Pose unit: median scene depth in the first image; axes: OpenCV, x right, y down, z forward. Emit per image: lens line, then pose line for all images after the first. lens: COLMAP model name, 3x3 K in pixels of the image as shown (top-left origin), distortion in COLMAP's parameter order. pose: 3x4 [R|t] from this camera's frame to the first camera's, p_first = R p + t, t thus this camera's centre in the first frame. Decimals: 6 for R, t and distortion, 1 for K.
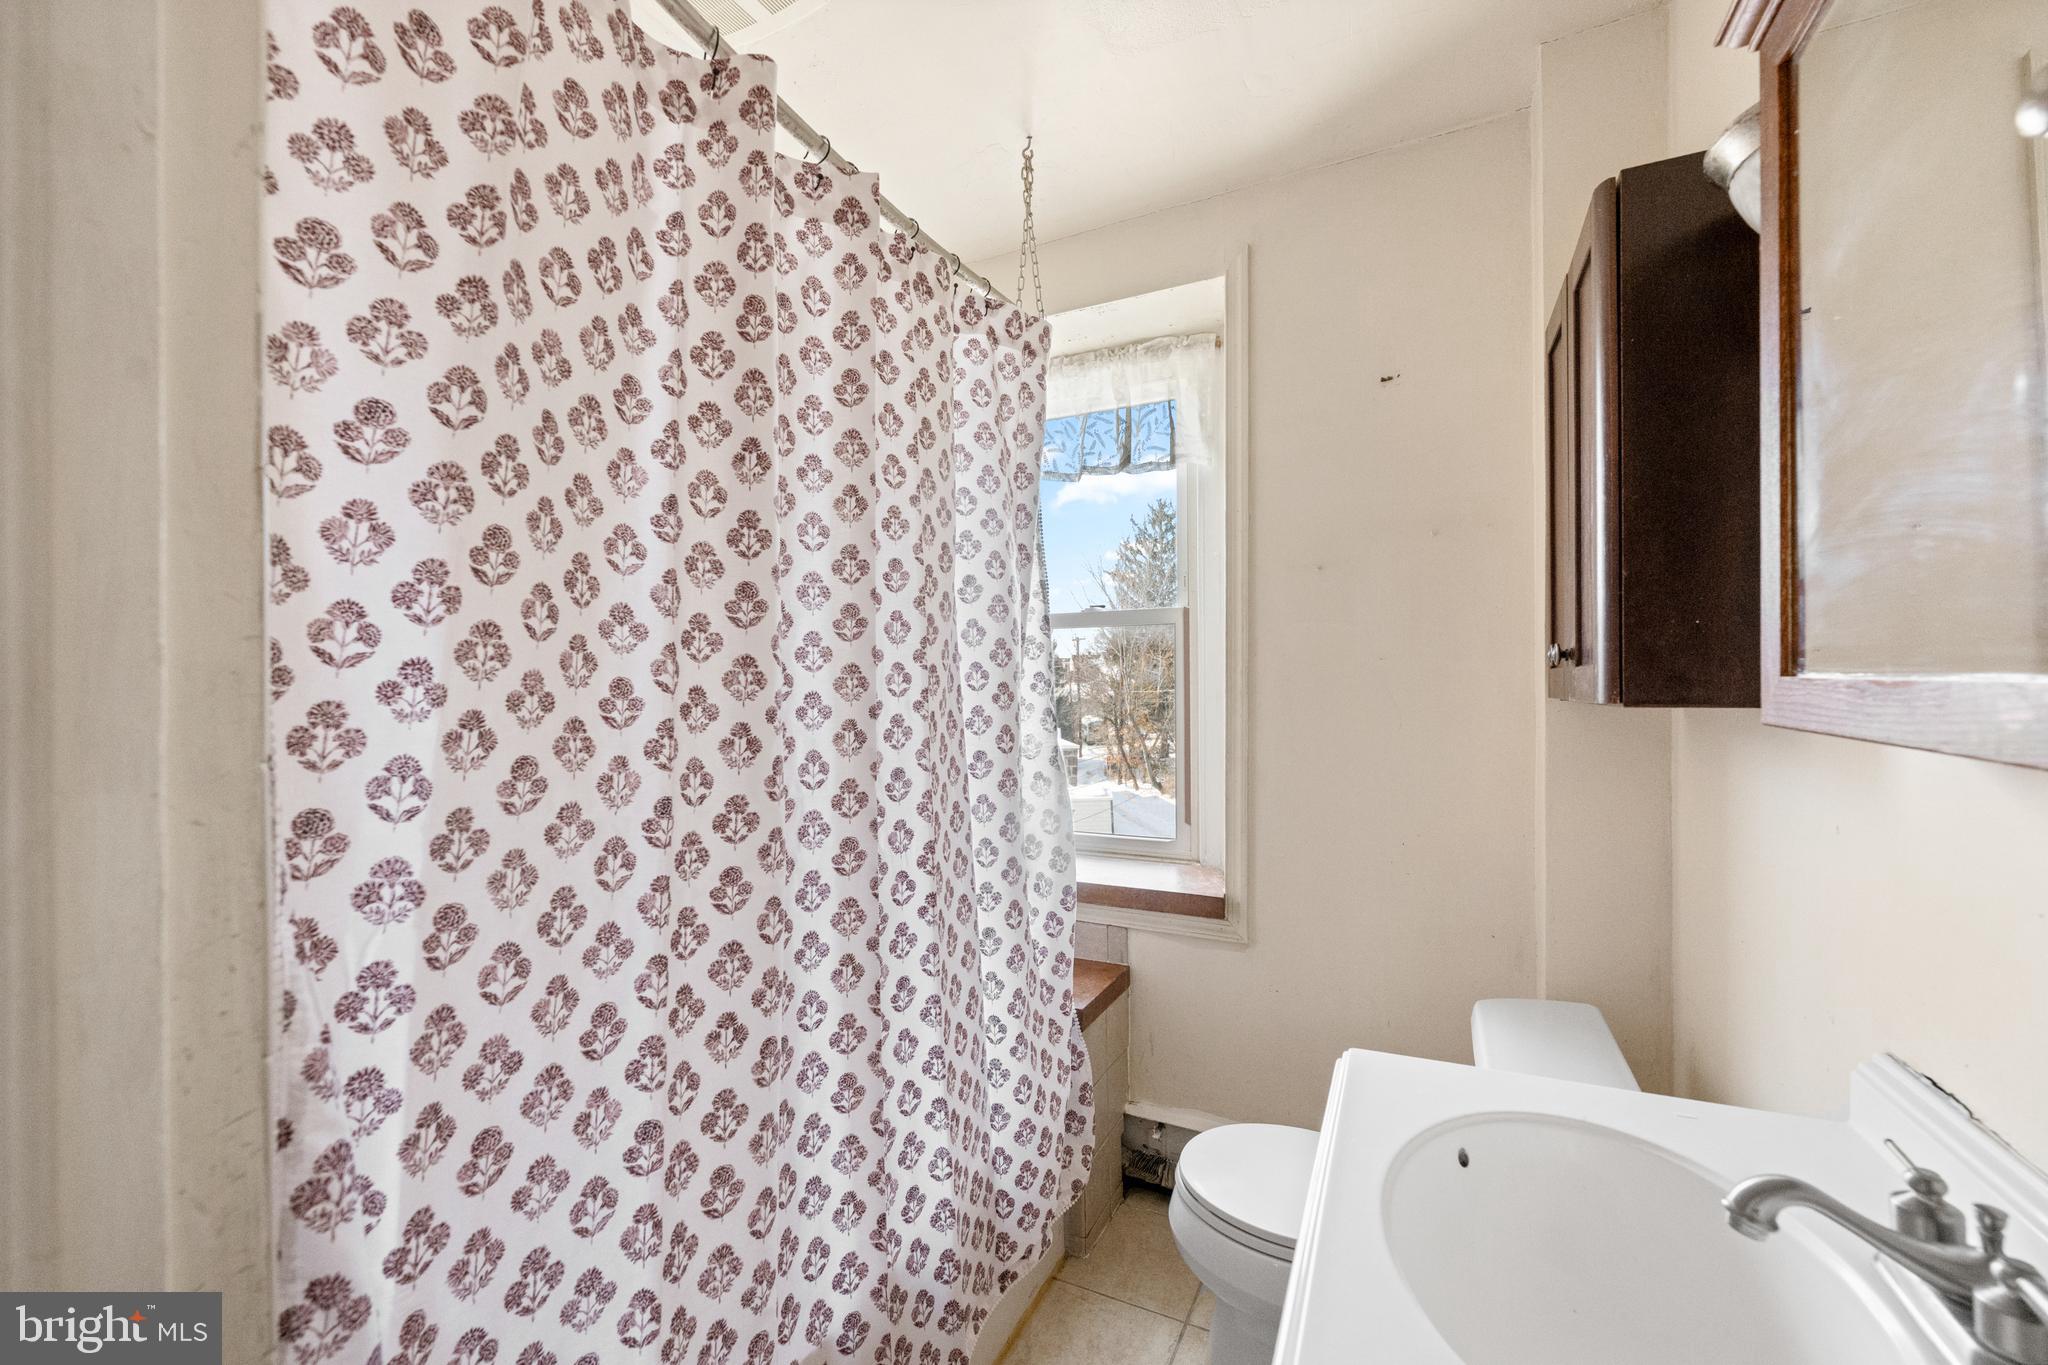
lens RADIAL K [[816.1, 0, 1018.8], [0, 816.1, 689.5], [0, 0, 1]] dist [-0.002128, 0.000555]
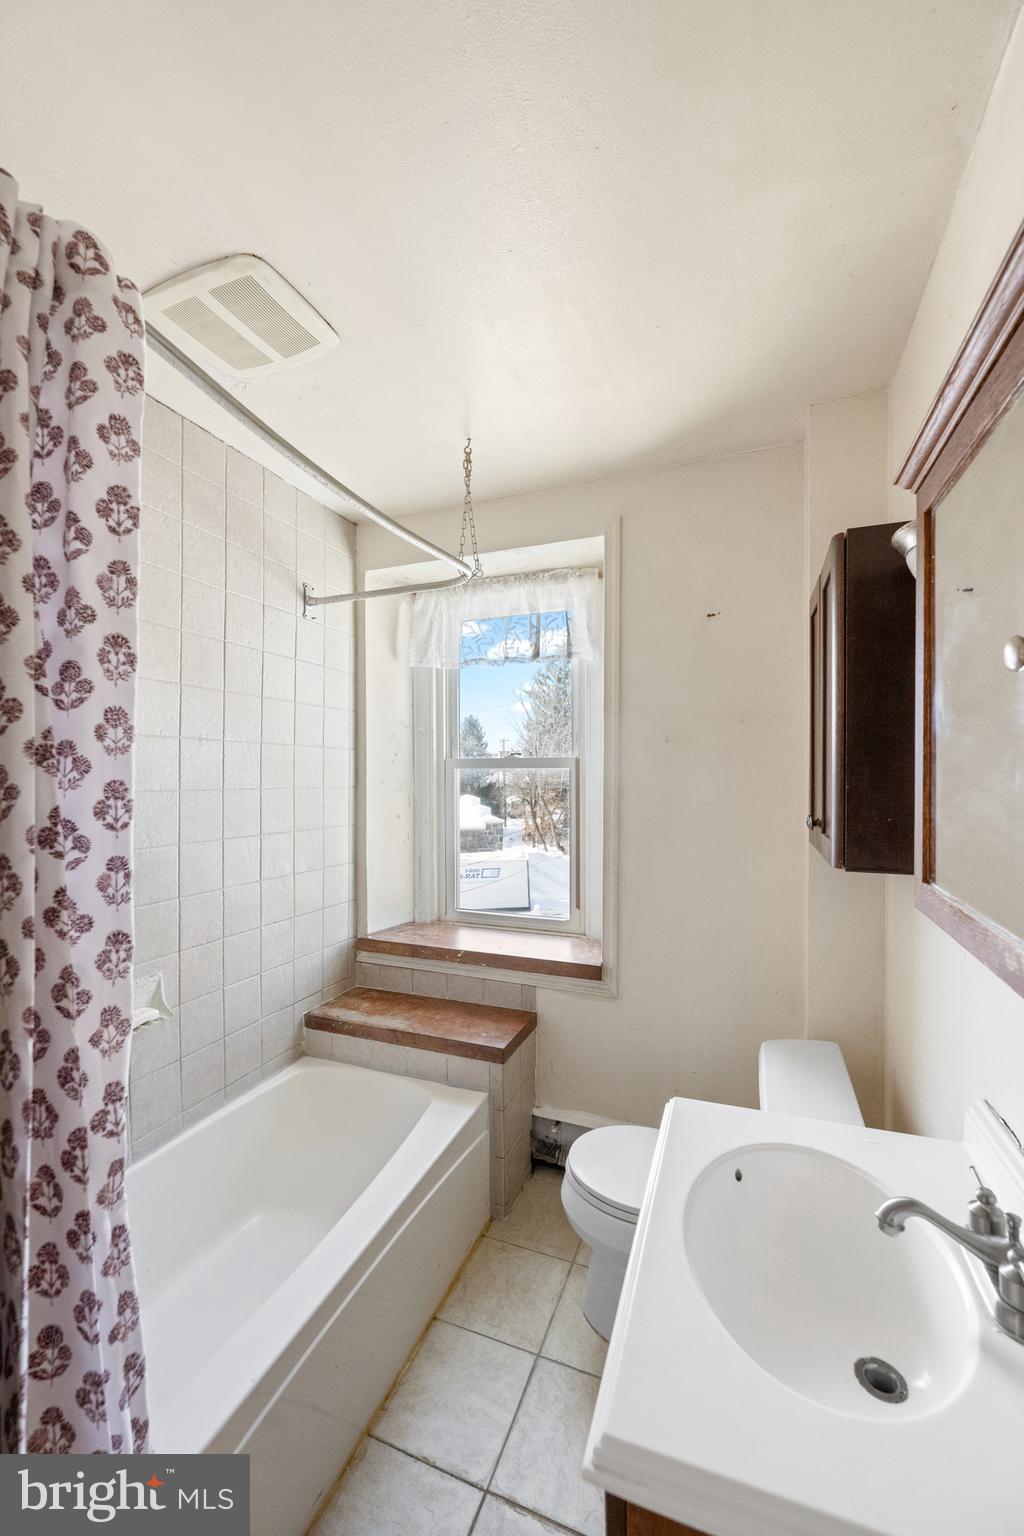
lens RADIAL K [[612.1, 0, 512.7], [0, 612.1, 763.5], [0, 0, 1]] dist [-0.002128, 0.000555]
pose [[0.996319, 0.003946, 0.085628, -0.000128], [-0.004510, 0.999969, 0.006394, -0.109548], [-0.085600, -0.006756, 0.996307, -0.068585]]
